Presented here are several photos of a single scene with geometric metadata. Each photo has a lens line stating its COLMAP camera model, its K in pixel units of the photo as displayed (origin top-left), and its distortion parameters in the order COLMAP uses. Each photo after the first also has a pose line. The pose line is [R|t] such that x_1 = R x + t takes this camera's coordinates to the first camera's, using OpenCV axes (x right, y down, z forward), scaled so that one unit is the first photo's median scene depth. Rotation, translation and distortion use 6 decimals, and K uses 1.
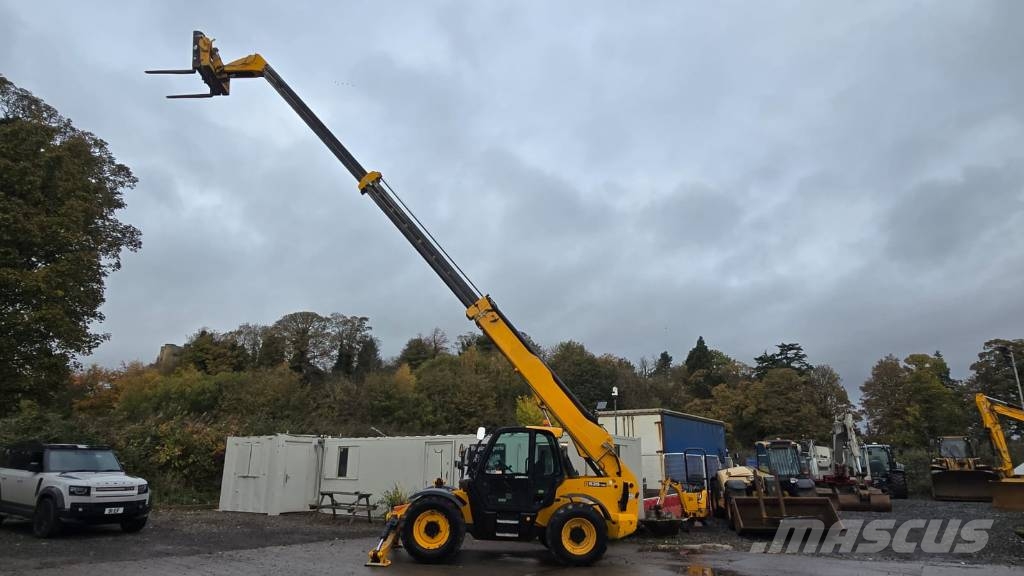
lens RADIAL K [[621.1, 0, 514.5], [0, 621.1, 295.1], [0, 0, 1]] dist [-0.002279, -0.000704]
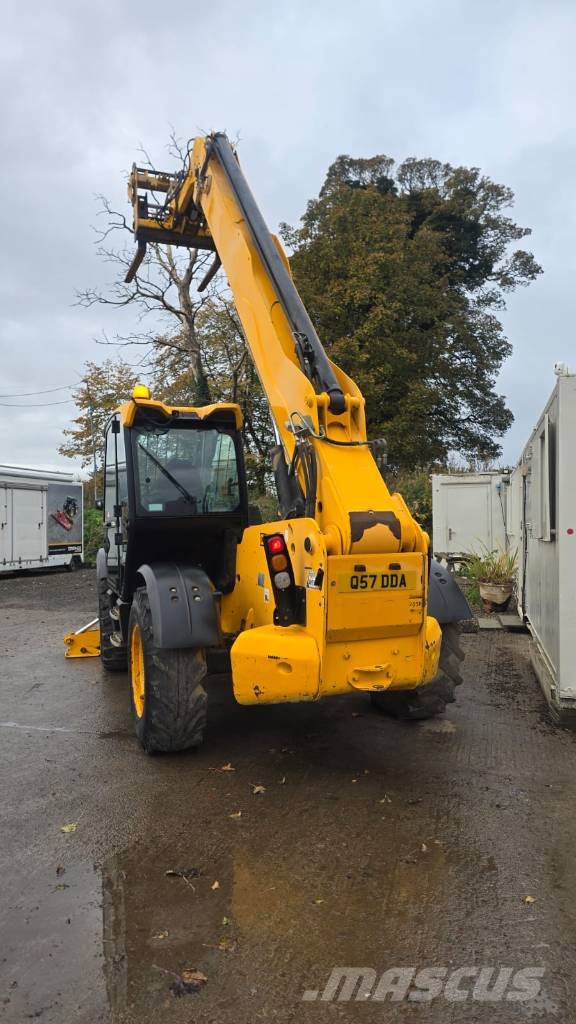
lens RADIAL K [[677.2, 0, 289.8], [0, 677.2, 527.9], [0, 0, 1]] dist [0.073722, -0.070080]
pose [[0.303058, -0.015337, -0.952849, 0.301646], [0.269196, 0.960527, 0.070158, 0.170715], [0.914161, -0.277765, 0.295224, 0.558550]]
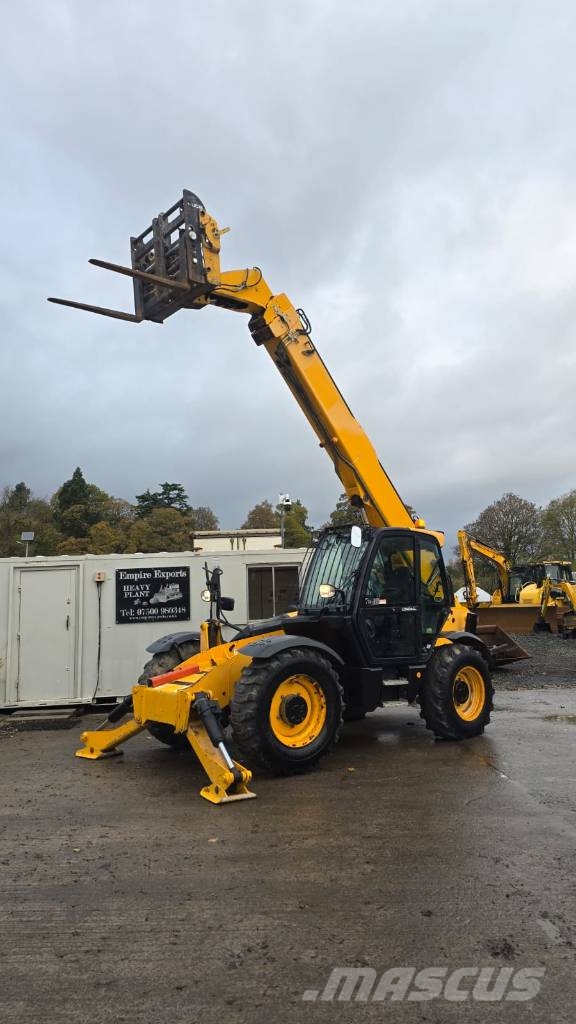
lens RADIAL K [[677.2, 0, 297.2], [0, 677.2, 519.7], [0, 0, 1]] dist [0.073722, -0.070080]
pose [[0.793647, 0.043308, 0.606835, -0.279862], [-0.124122, 0.988009, 0.091821, 0.092716], [-0.595582, -0.148195, 0.789506, 0.321732]]
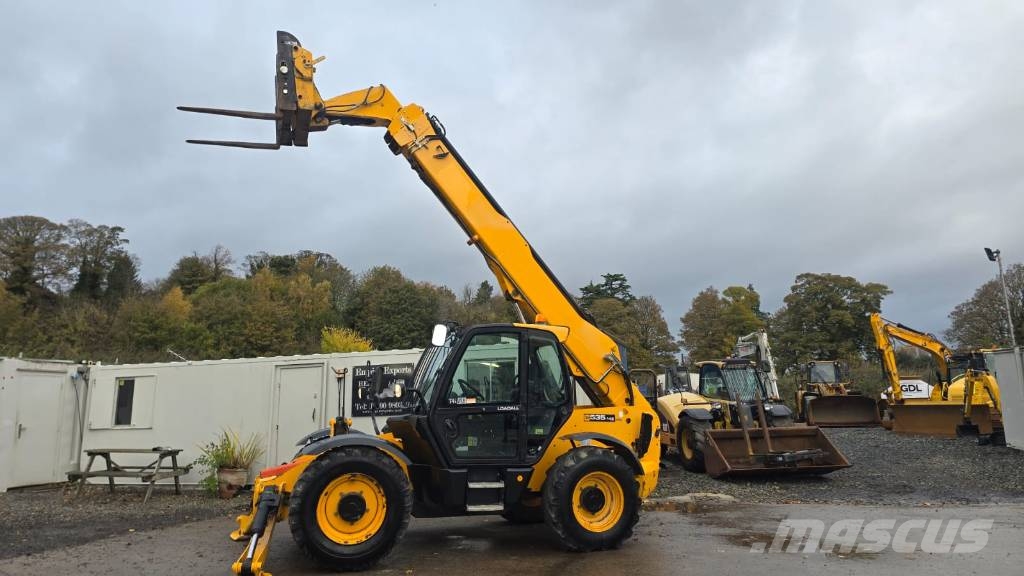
lens RADIAL K [[677.2, 0, 509.2], [0, 677.2, 276.8], [0, 0, 1]] dist [0.073722, -0.070080]
pose [[0.959067, 0.024112, 0.282150, -0.099754], [-0.047403, 0.995979, 0.076016, 0.069916], [-0.279183, -0.086279, 0.956354, 0.230523]]
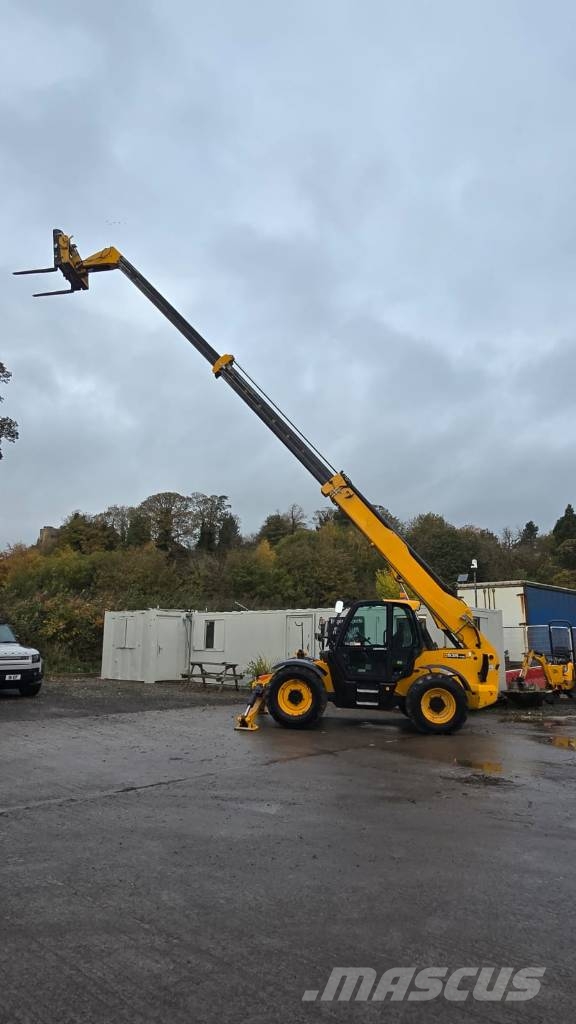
lens RADIAL K [[621.1, 0, 284.1], [0, 621.1, 507.7], [0, 0, 1]] dist [-0.002279, -0.000704]
pose [[0.989708, -0.029106, -0.140110, 0.002899], [0.037561, 0.997605, 0.058087, -0.002892], [0.138084, -0.062752, 0.988431, -0.013109]]
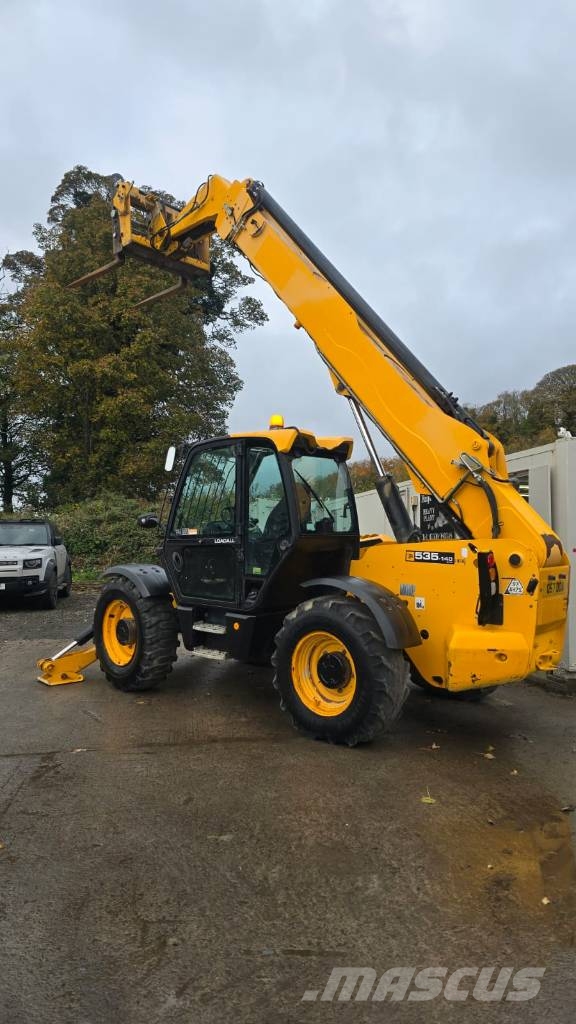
lens RADIAL K [[677.2, 0, 288.3], [0, 677.2, 531.4], [0, 0, 1]] dist [0.073722, -0.070080]
pose [[0.712481, -0.028675, -0.701105, 0.236296], [0.199948, 0.966038, 0.163682, 0.122894], [0.672601, -0.256804, 0.694017, 0.393436]]
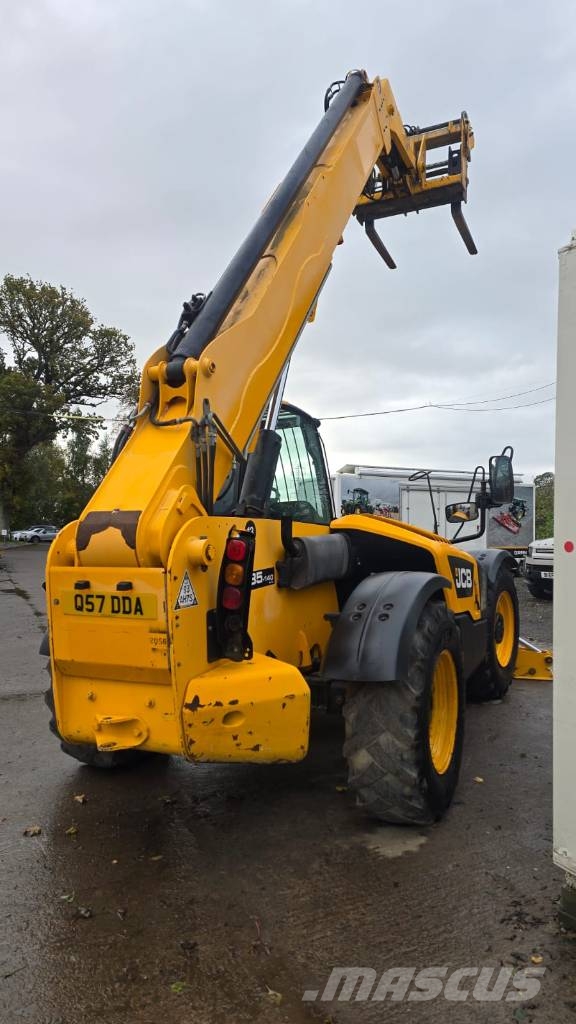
lens RADIAL K [[677.2, 0, 293.4], [0, 677.2, 521.6], [0, 0, 1]] dist [0.073722, -0.070080]
pose [[-0.489195, -0.027673, -0.871735, 0.234071], [0.227176, 0.960953, -0.157990, 0.220206], [0.842069, -0.275325, -0.463807, 0.738342]]
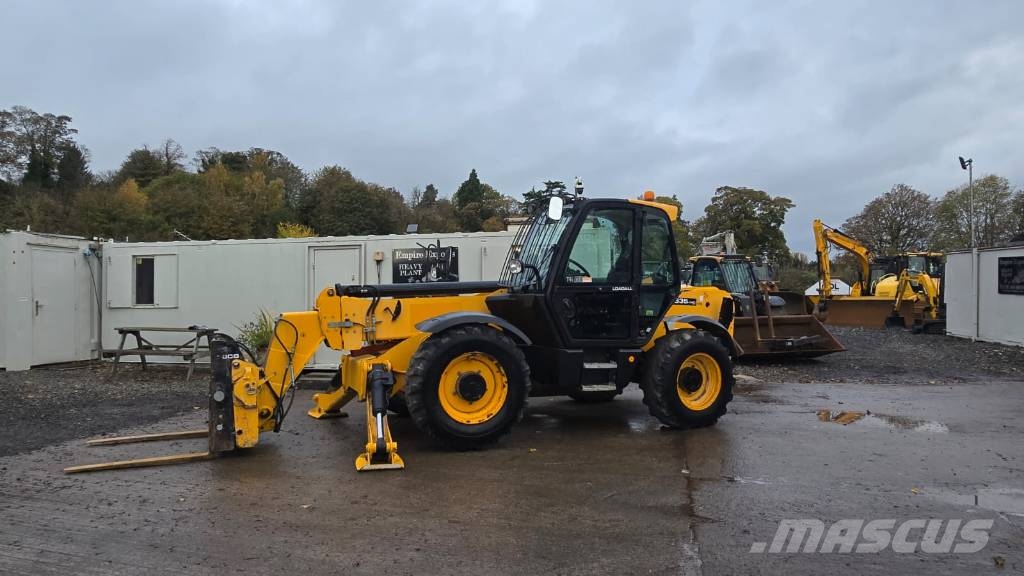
lens RADIAL K [[621.1, 0, 513.1], [0, 621.1, 295.5], [0, 0, 1]] dist [-0.002279, -0.000704]
pose [[0.924200, -0.011778, 0.381727, -0.169083], [-0.088743, 0.965542, 0.244649, 0.099775], [-0.371455, -0.259981, 0.891309, 0.313135]]
